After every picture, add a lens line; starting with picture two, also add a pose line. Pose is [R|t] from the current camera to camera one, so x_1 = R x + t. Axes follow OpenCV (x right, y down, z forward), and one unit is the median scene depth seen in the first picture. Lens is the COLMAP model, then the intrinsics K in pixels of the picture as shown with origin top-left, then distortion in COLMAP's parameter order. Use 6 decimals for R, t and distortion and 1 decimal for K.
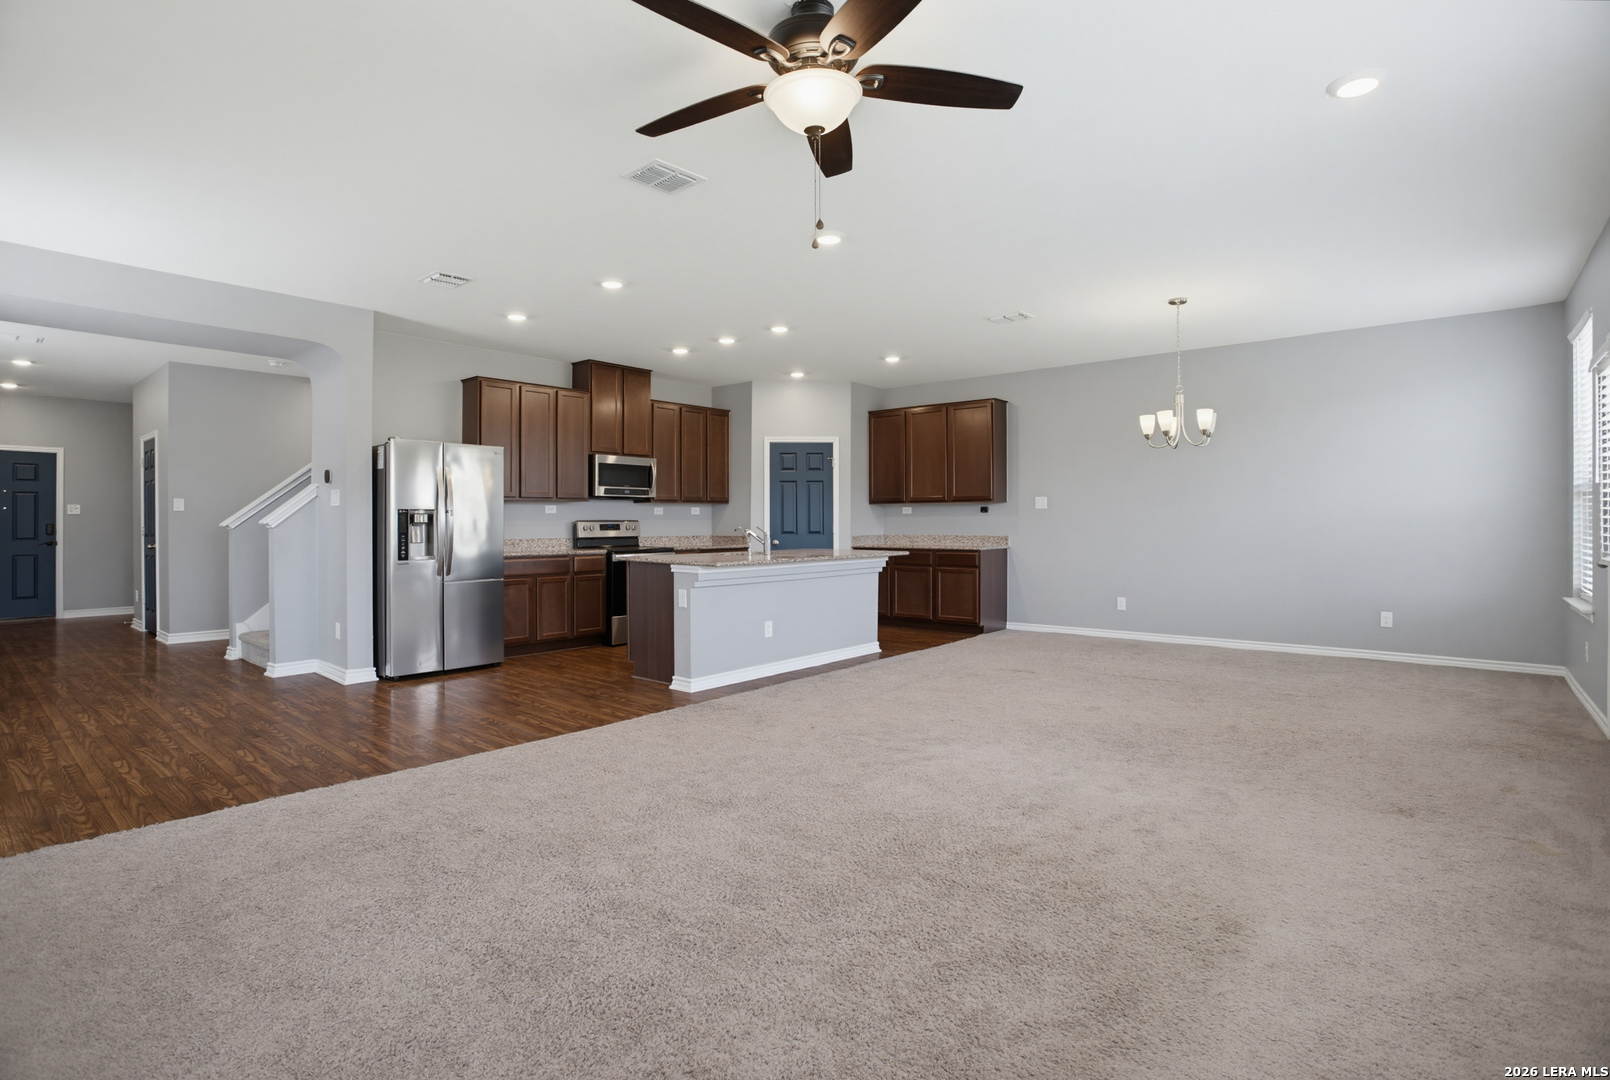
lens RADIAL K [[792.9, 0, 799.1], [0, 792.9, 517.7], [0, 0, 1]] dist [-0.043481, 0.016459]
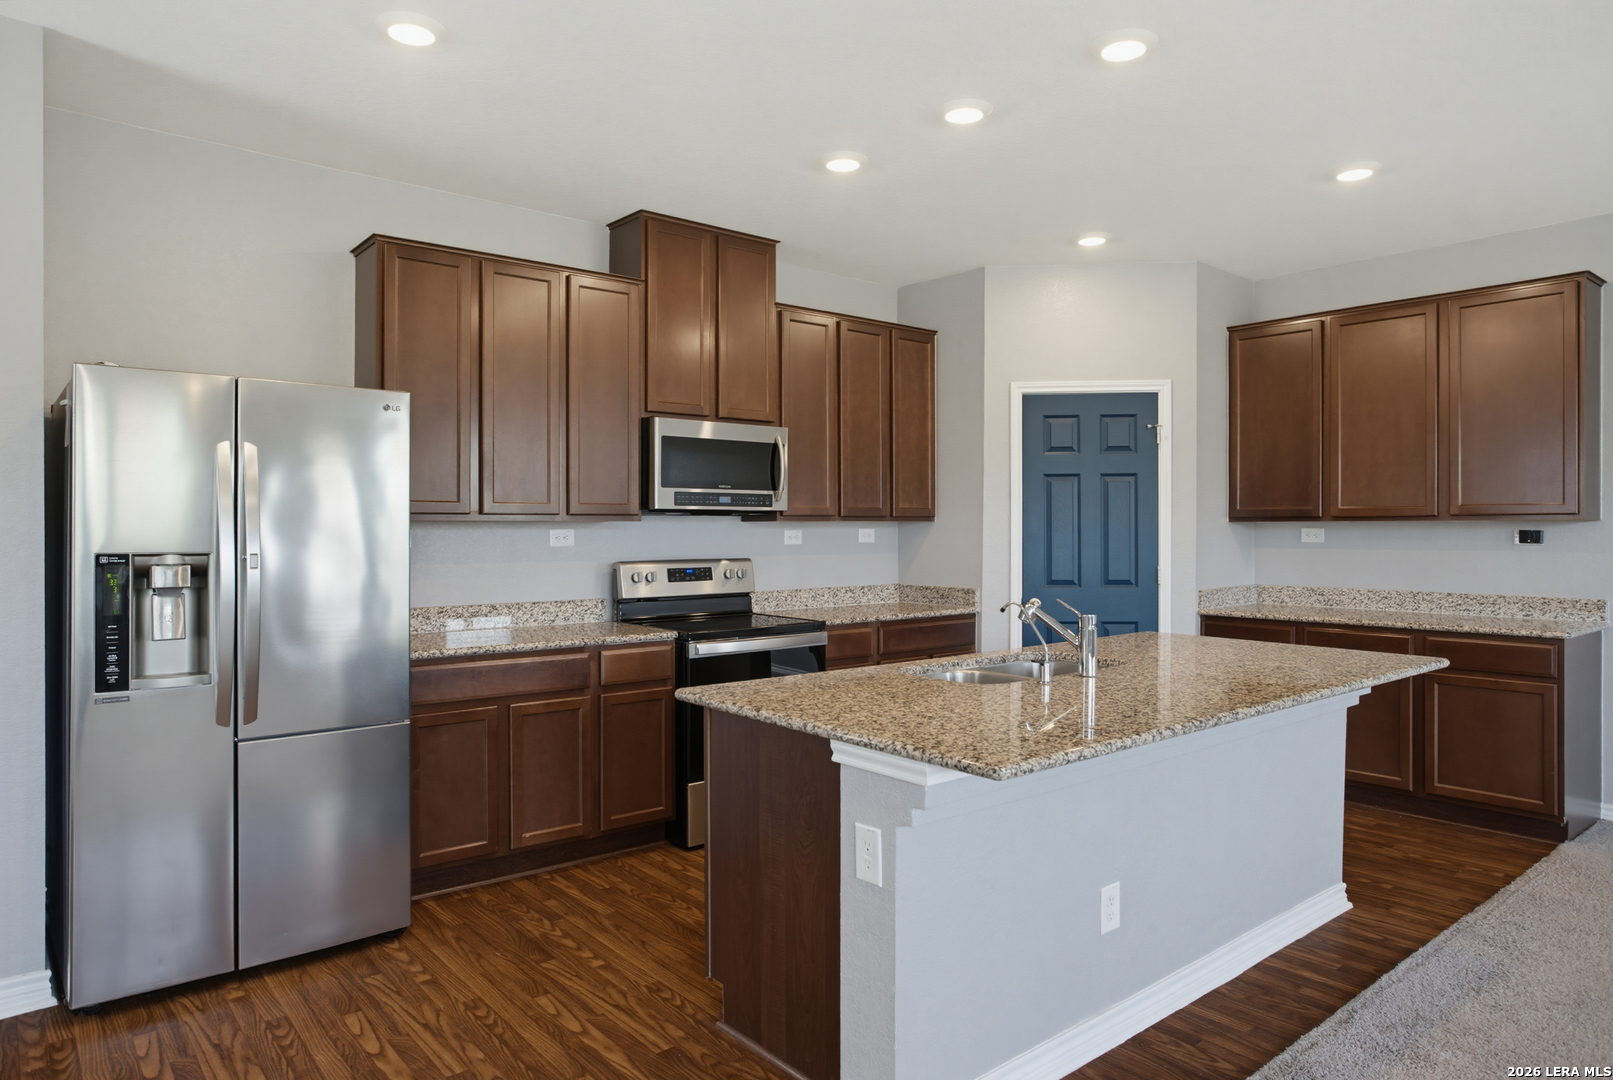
lens RADIAL K [[1007.7, 0, 804.8], [0, 1007.7, 529.5], [0, 0, 1]] dist [-0.027924, 0.011121]
pose [[0.986624, 0.002116, -0.163001, -0.075429], [-0.001369, 0.999988, 0.004693, -0.017799], [0.163009, -0.004407, 0.986615, 0.425840]]
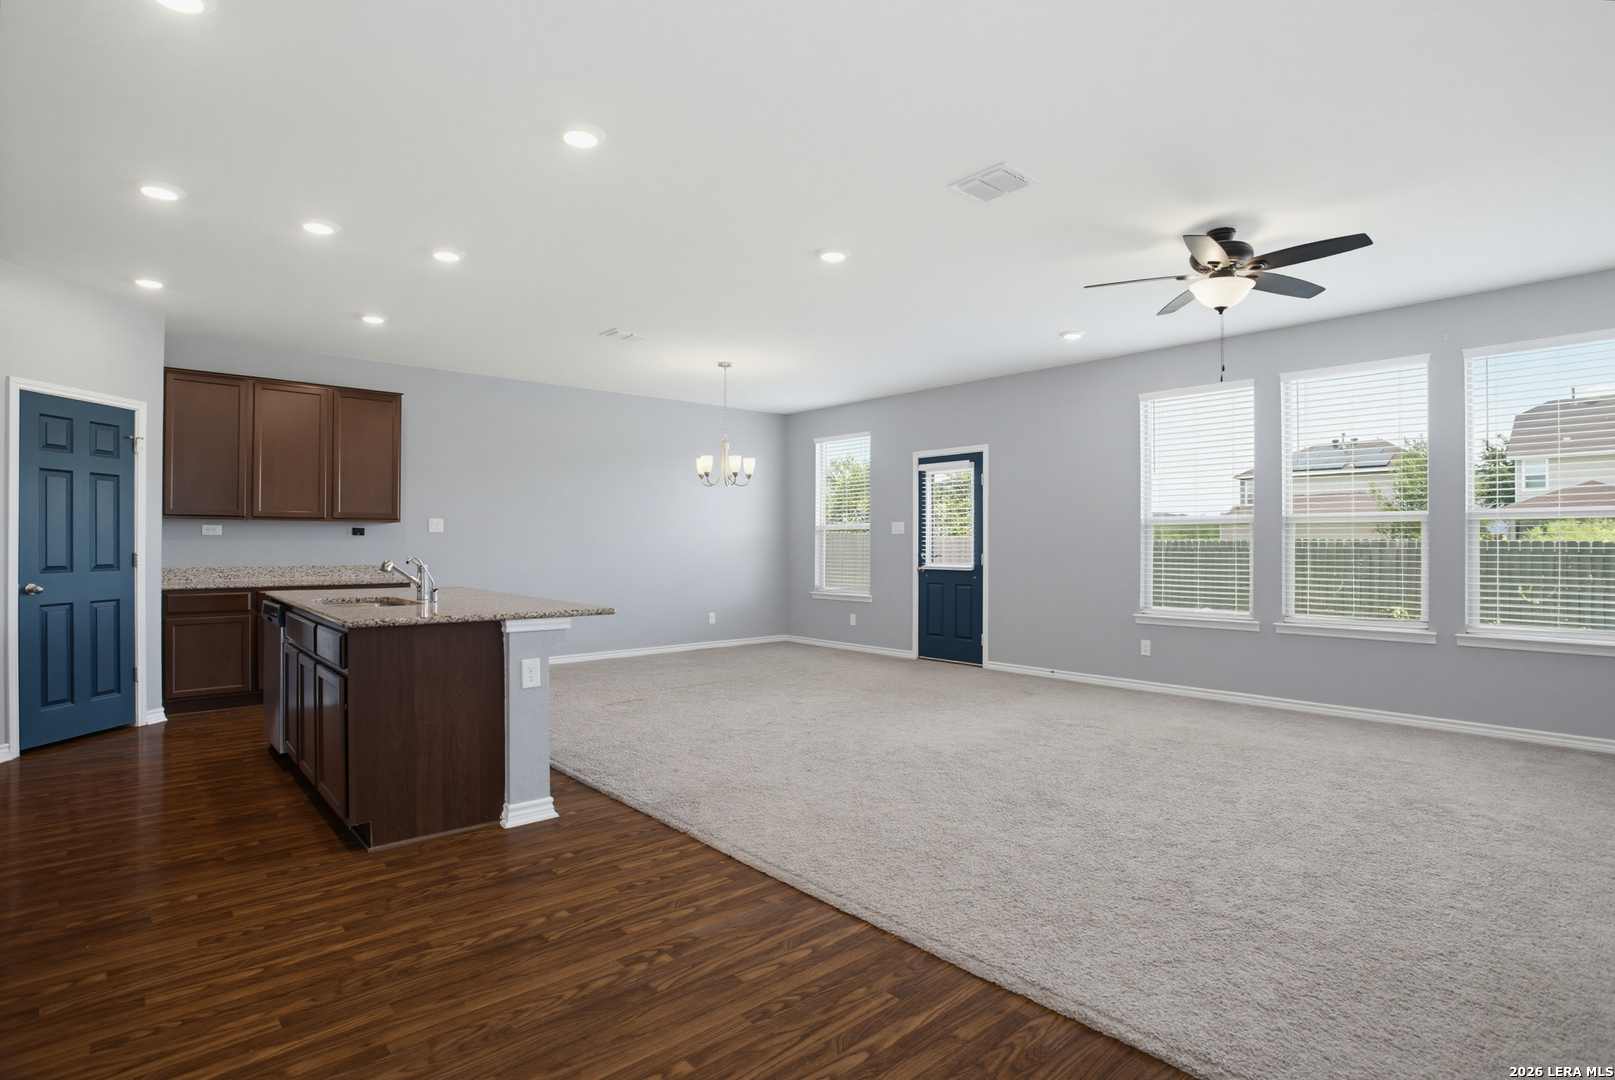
lens RADIAL K [[795.3, 0, 801.6], [0, 795.3, 552.1], [0, 0, 1]] dist [-0.043481, 0.016459]
pose [[0.149323, -0.007699, 0.988759, -0.500782], [-0.002637, 0.999963, 0.008184, 0.002537], [-0.988785, -0.003830, 0.149297, 0.490965]]
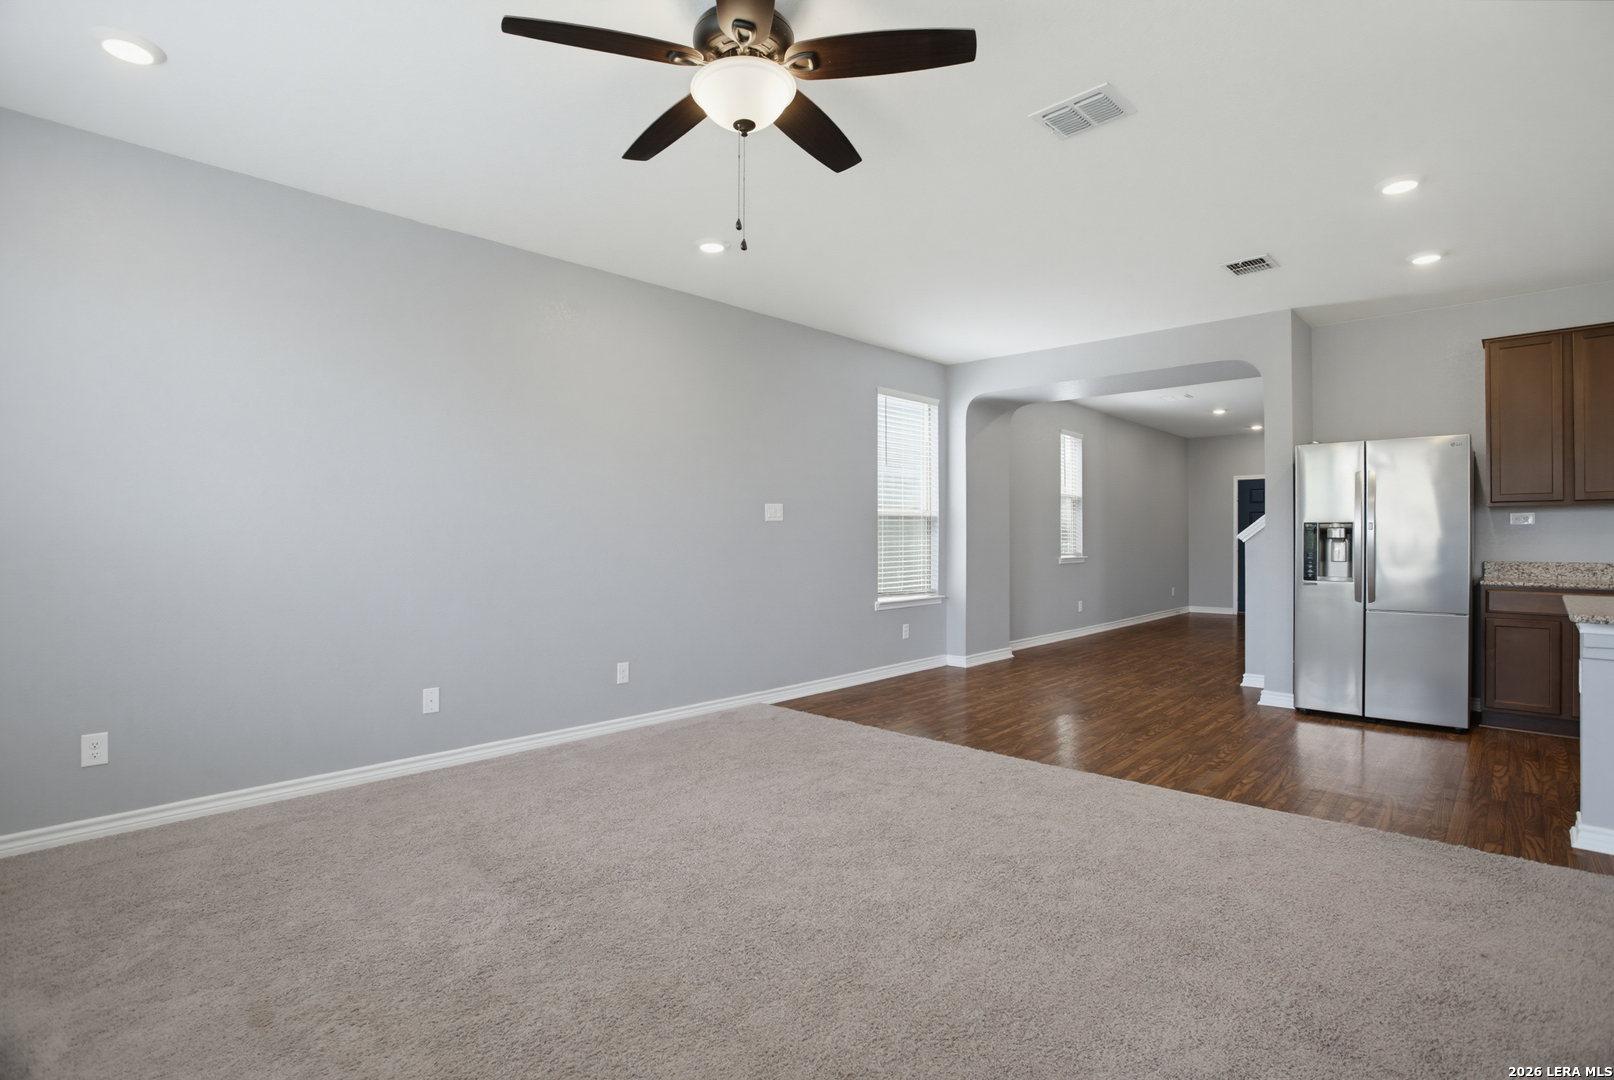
lens RADIAL K [[794.8, 0, 819.3], [0, 794.8, 538.9], [0, 0, 1]] dist [-0.043481, 0.016459]
pose [[-0.034270, 0.005835, -0.999396, 0.290183], [0.006678, 0.999962, 0.005609, -0.000663], [0.999390, -0.006482, -0.034307, 0.343725]]
